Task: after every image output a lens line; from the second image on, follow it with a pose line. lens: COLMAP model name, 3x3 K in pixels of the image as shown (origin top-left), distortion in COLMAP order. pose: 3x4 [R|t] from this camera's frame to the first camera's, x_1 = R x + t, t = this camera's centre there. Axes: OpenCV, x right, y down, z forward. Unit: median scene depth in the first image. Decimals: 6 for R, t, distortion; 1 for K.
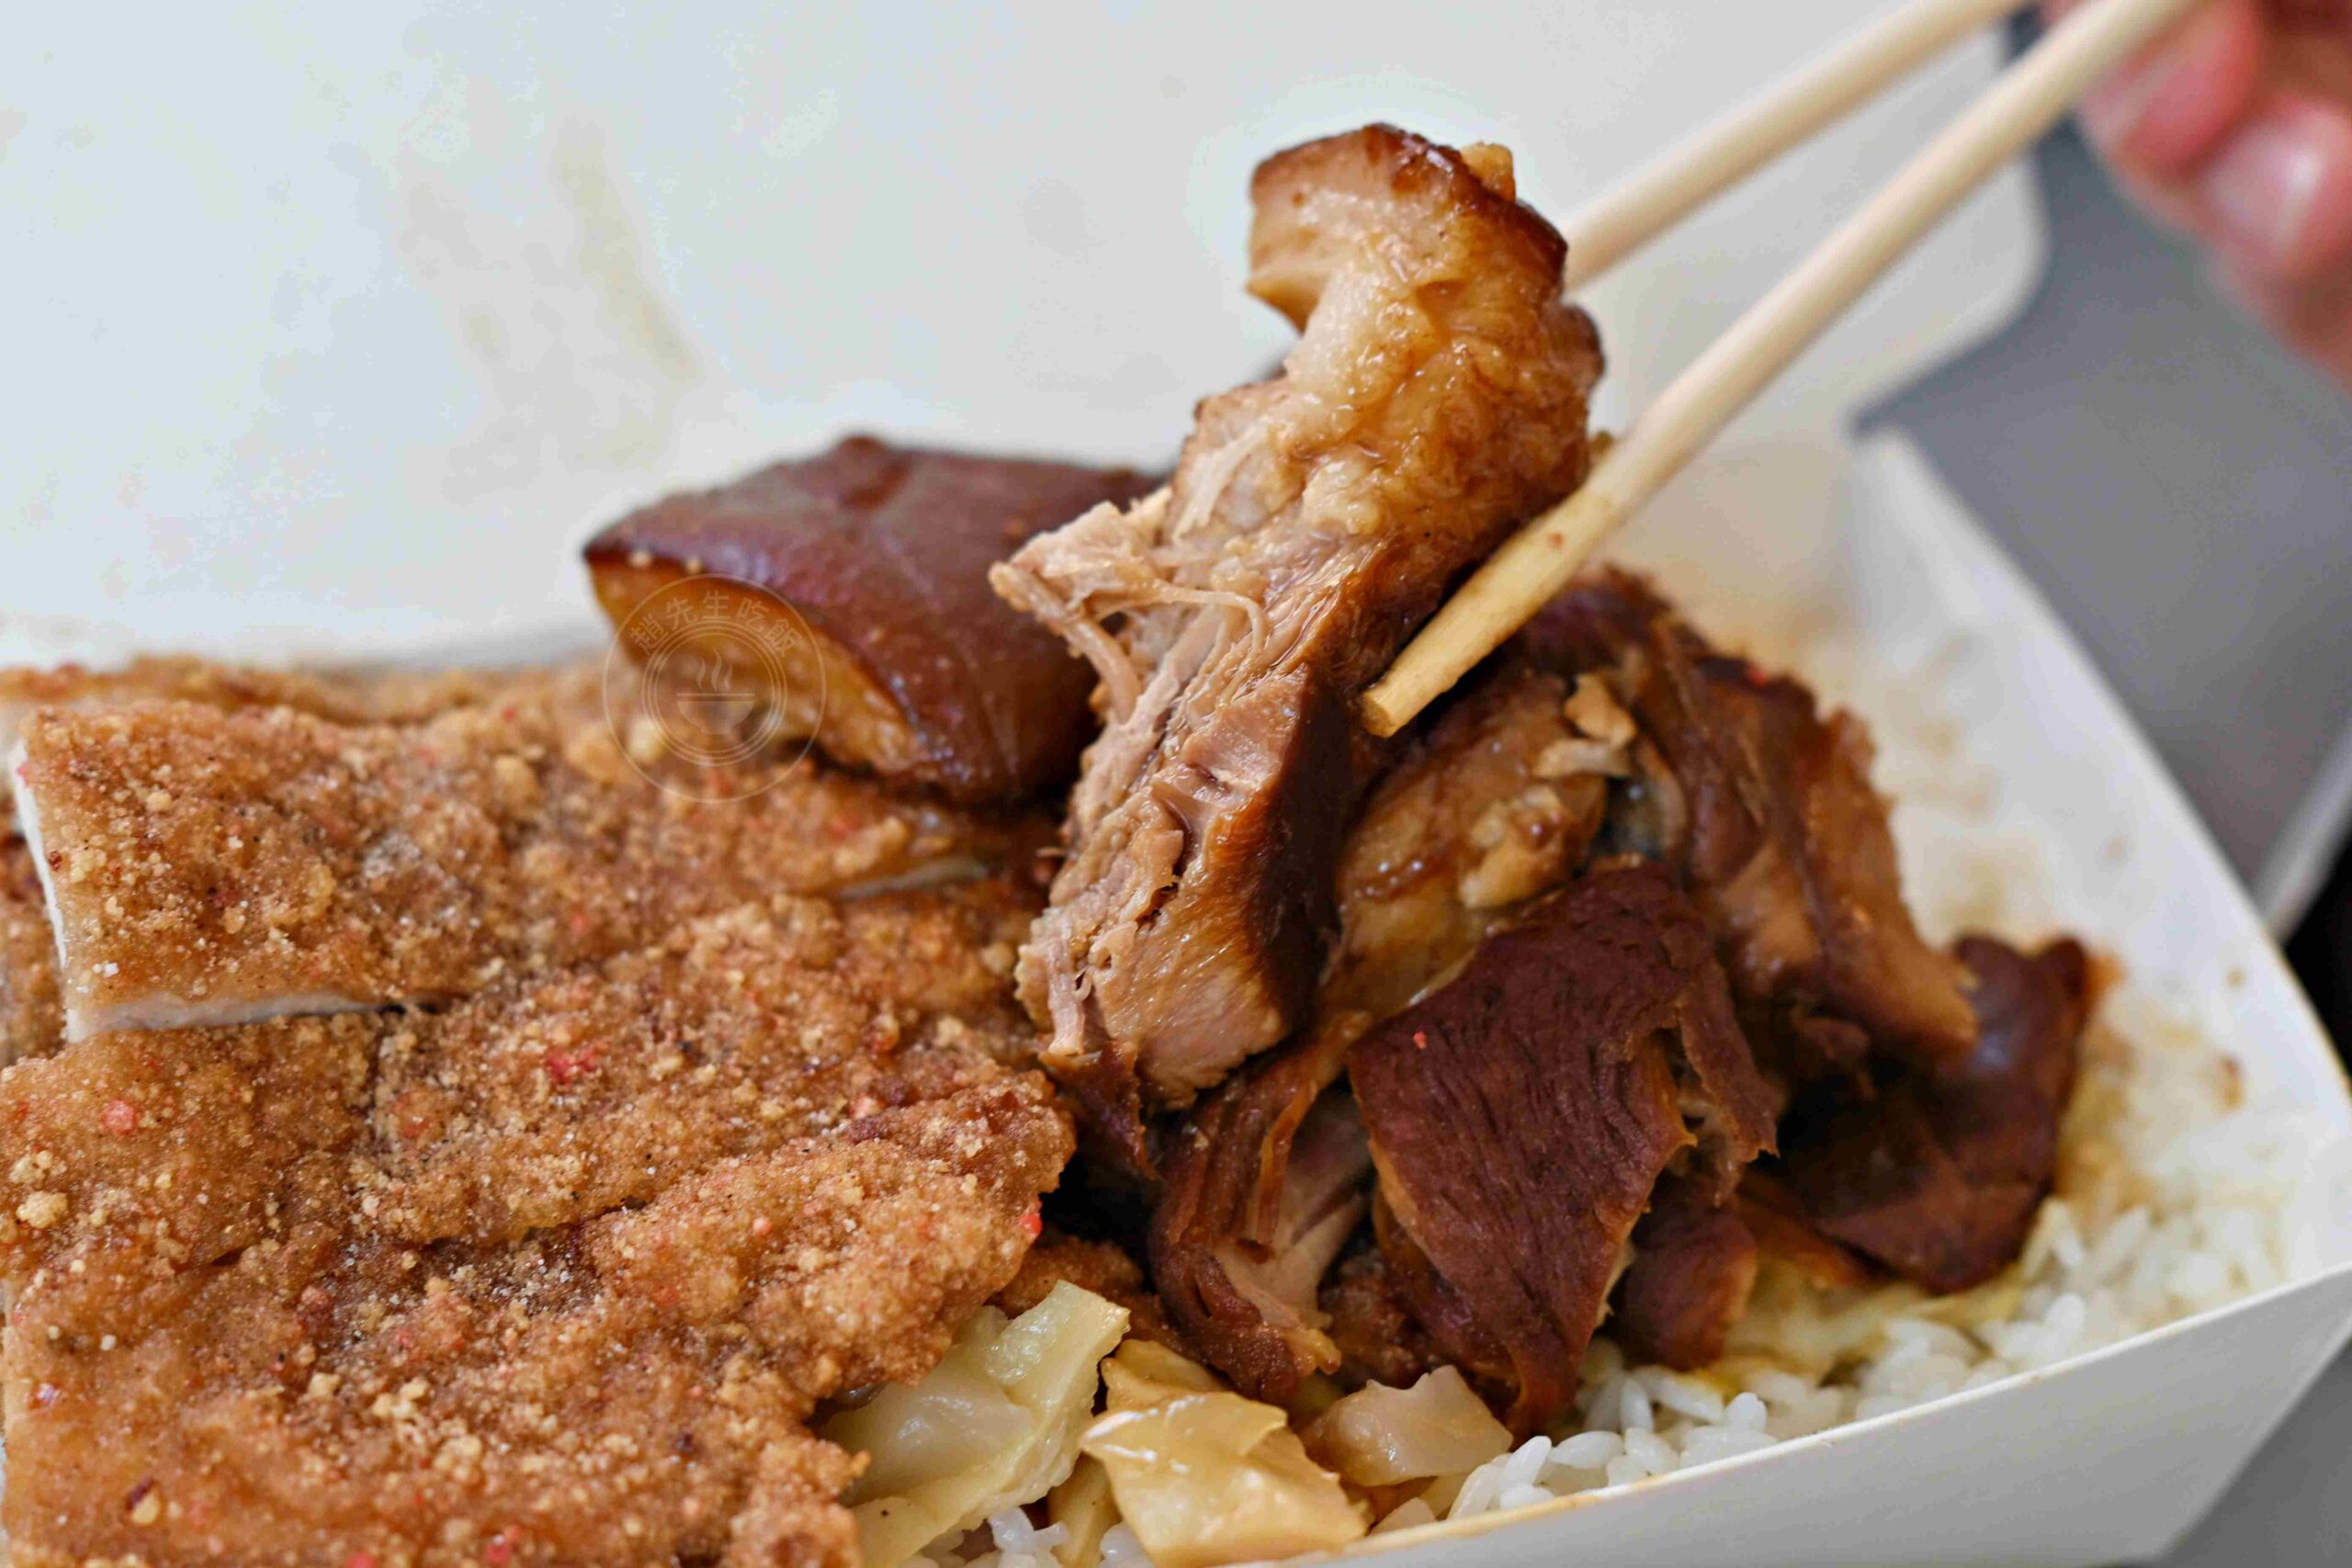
lens RADIAL K [[4866.2, 0, 1176.0], [0, 4866.2, 784.0], [0, 0, 1]] dist [-0.021934, 0.360012]
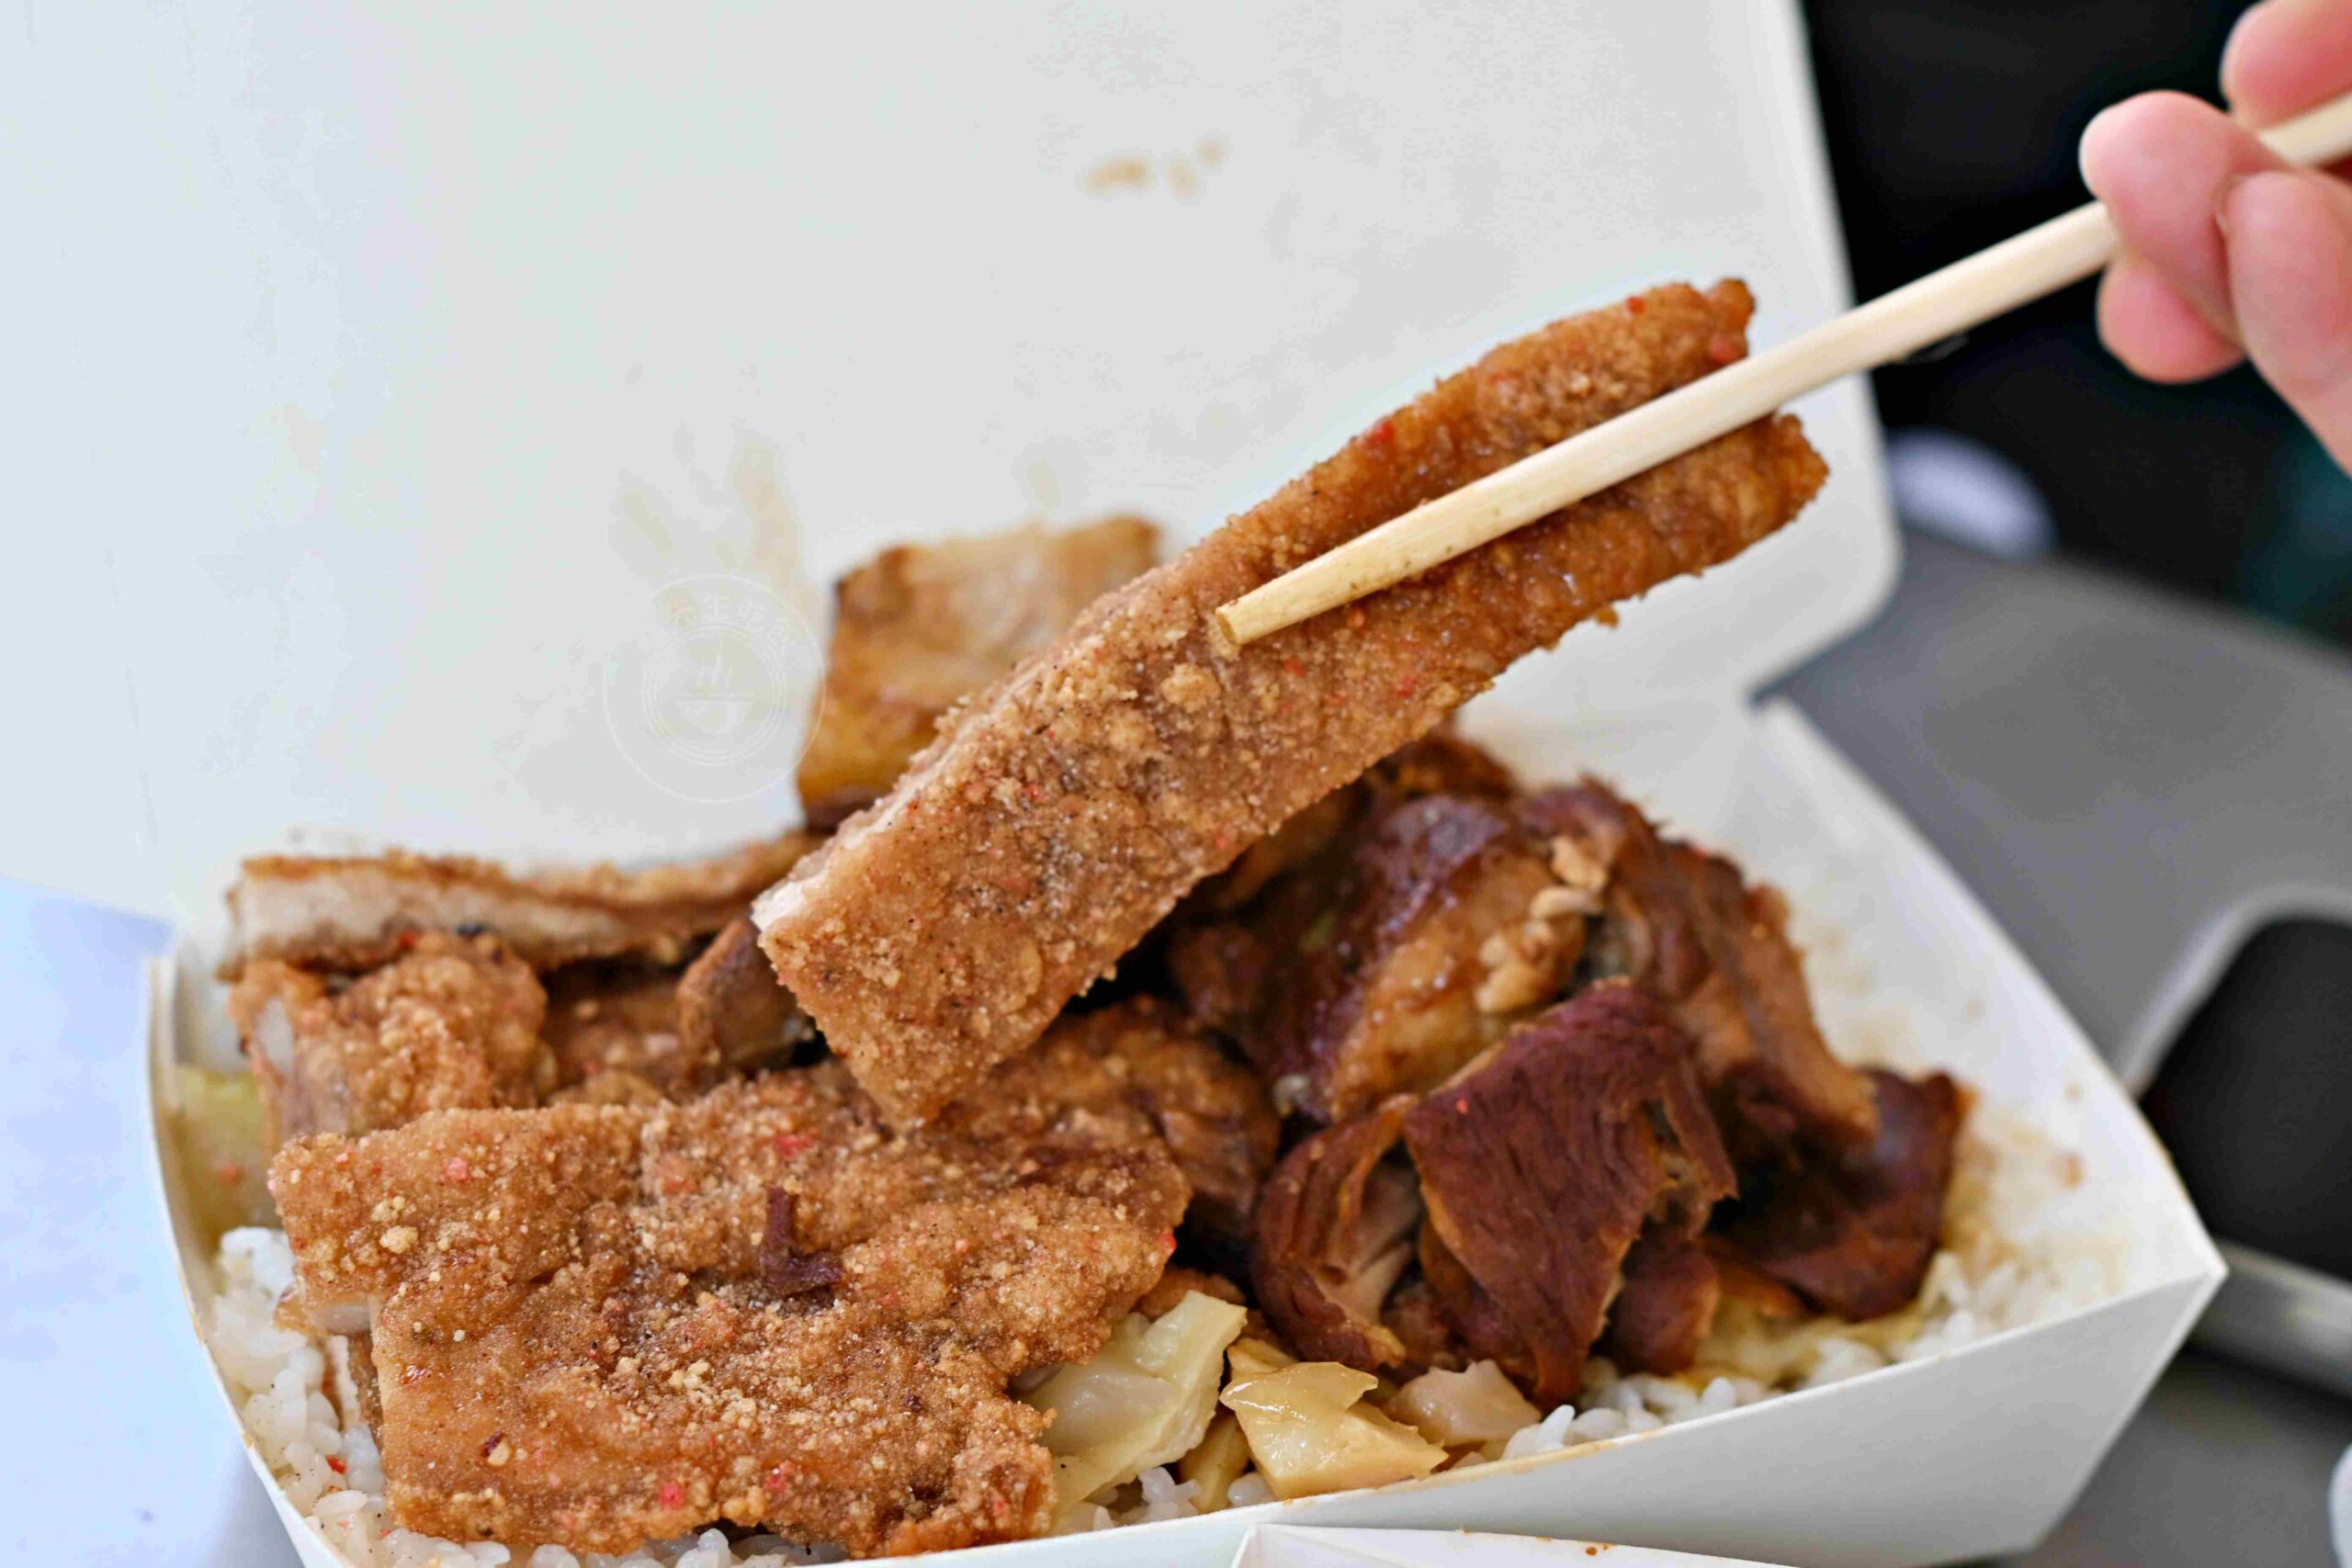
lens RADIAL K [[4943.4, 0, 1176.0], [0, 4943.4, 784.0], [0, 0, 1]] dist [-0.027546, 0.472129]
pose [[0.998248, -0.005963, 0.058863, -0.104465], [0.013299, 0.992063, -0.125040, 0.133397], [-0.057650, 0.125604, 0.990404, -0.314388]]
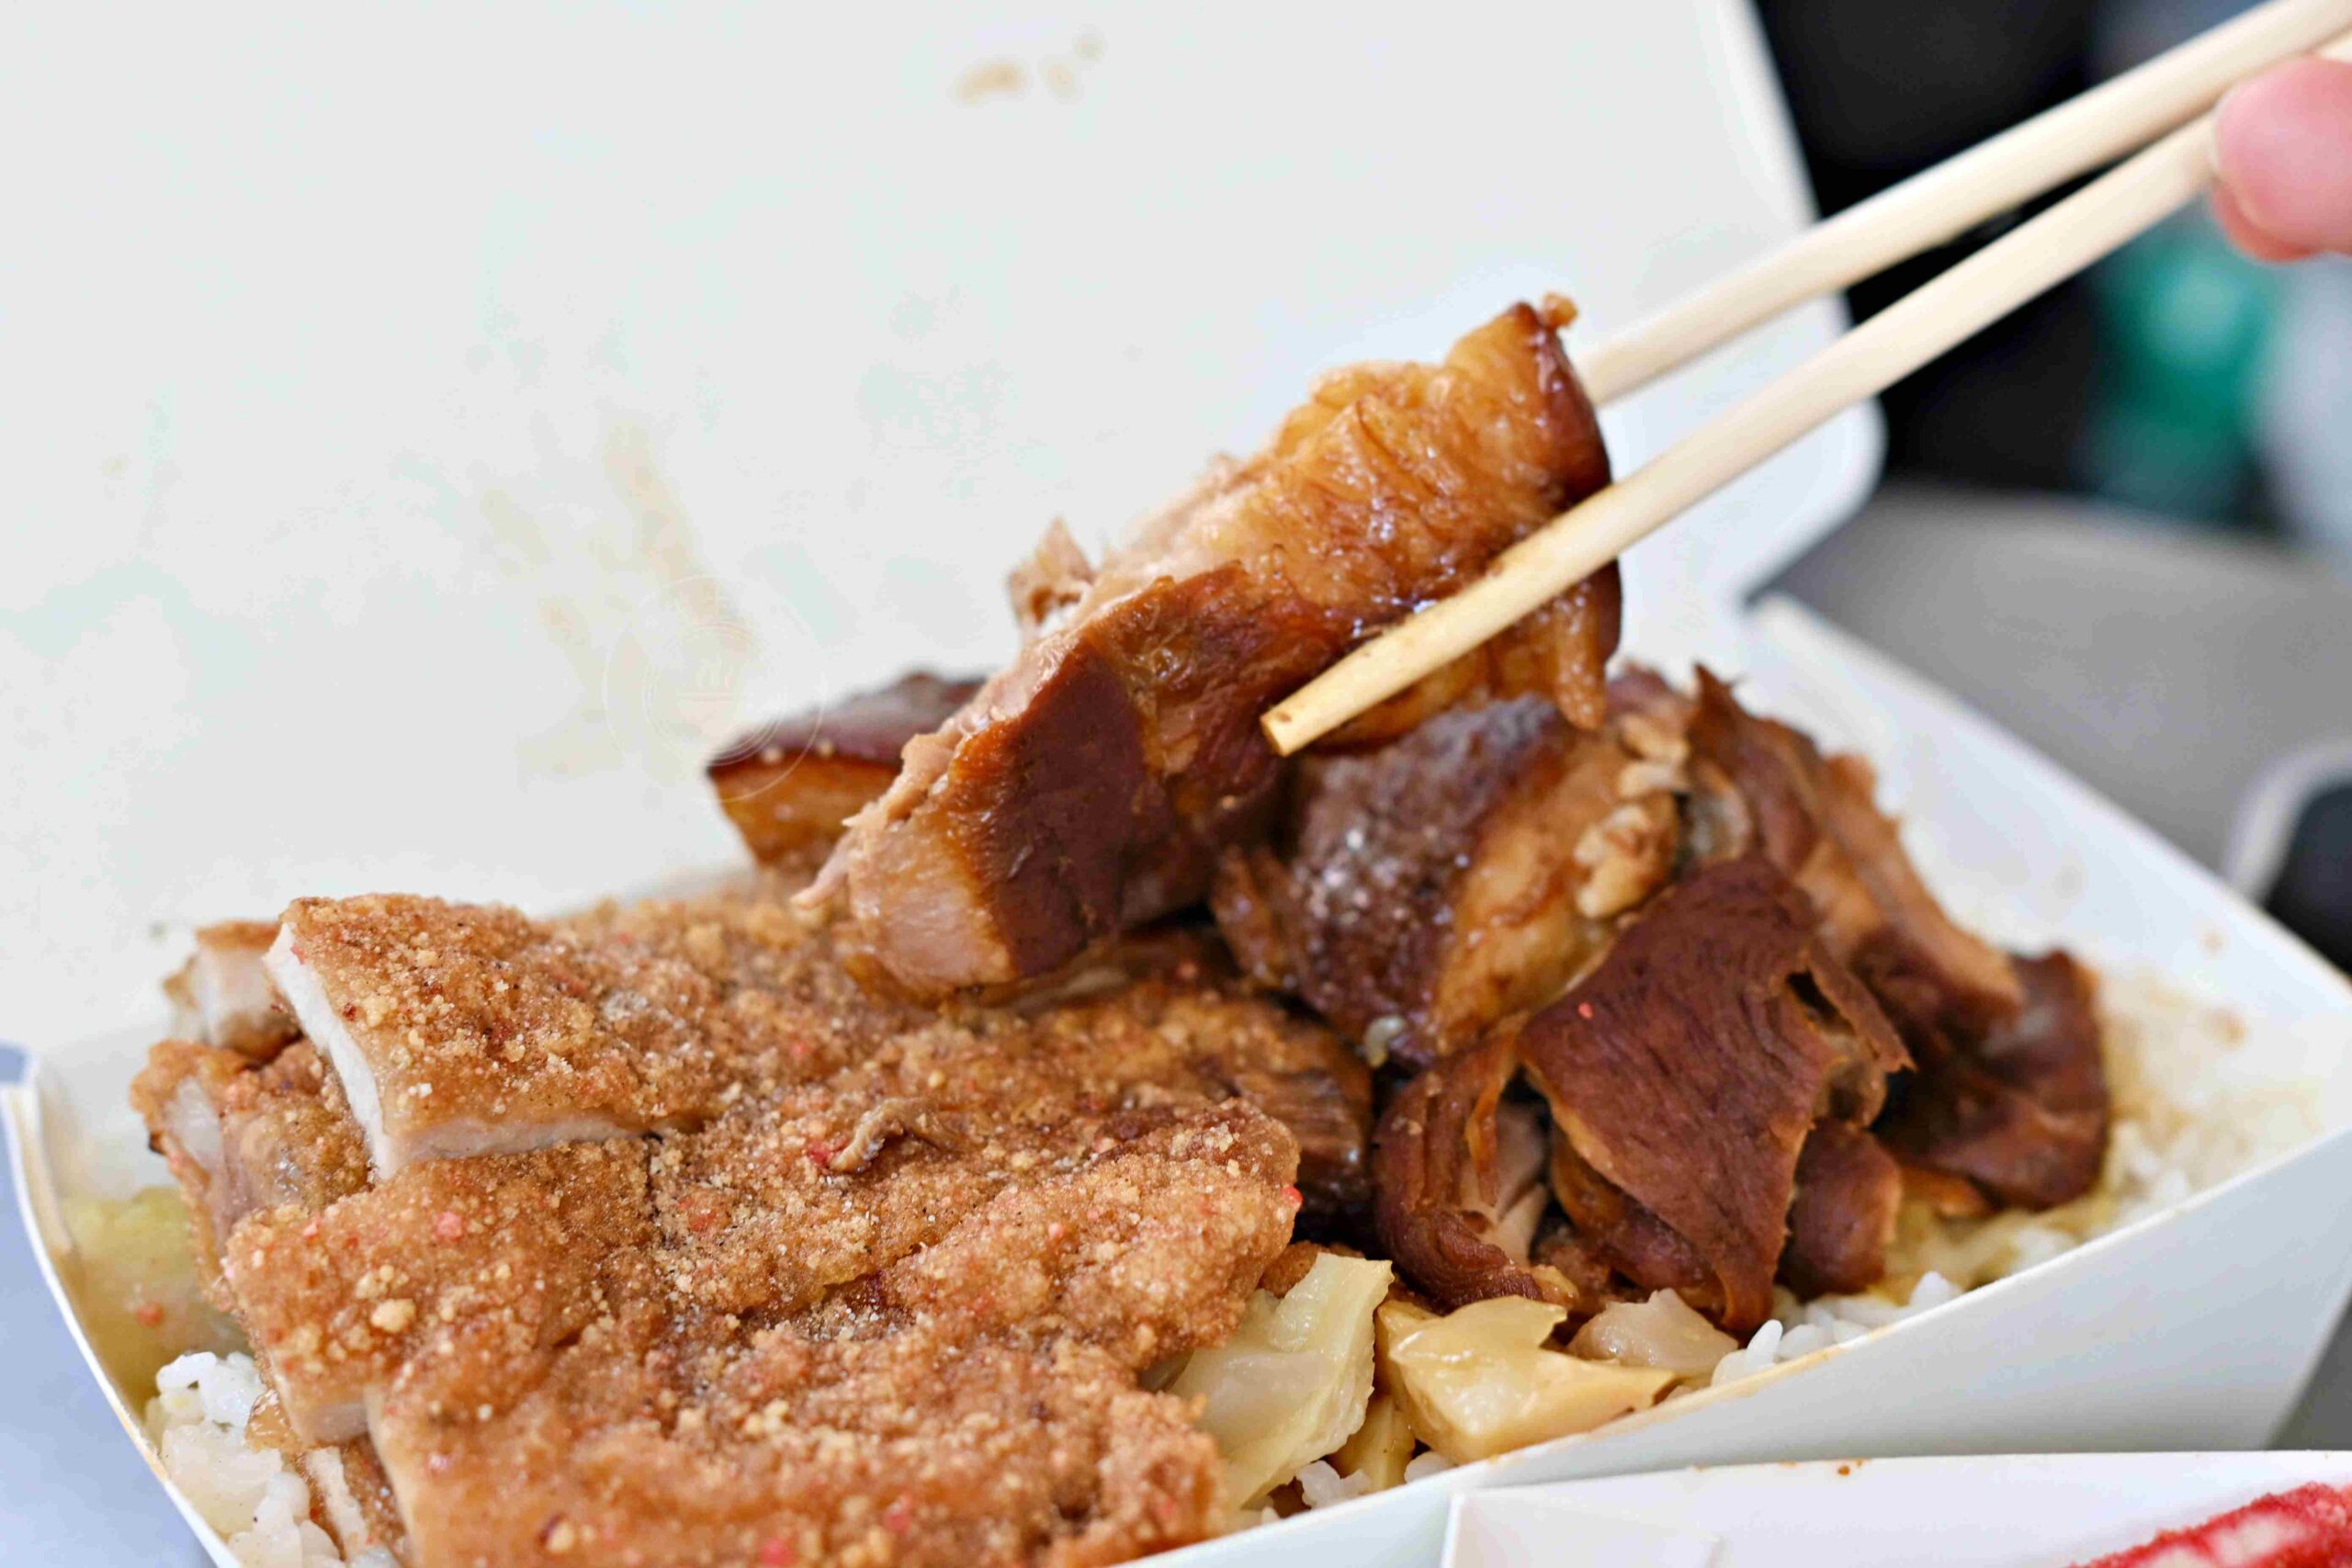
lens RADIAL K [[4943.4, 0, 1176.0], [0, 4943.4, 784.0], [0, 0, 1]] dist [-0.027546, 0.472129]
pose [[0.978203, -0.133277, 0.159235, -0.221147], [0.164476, 0.965397, -0.202377, 0.221996], [-0.126753, 0.224156, 0.966275, -0.098494]]
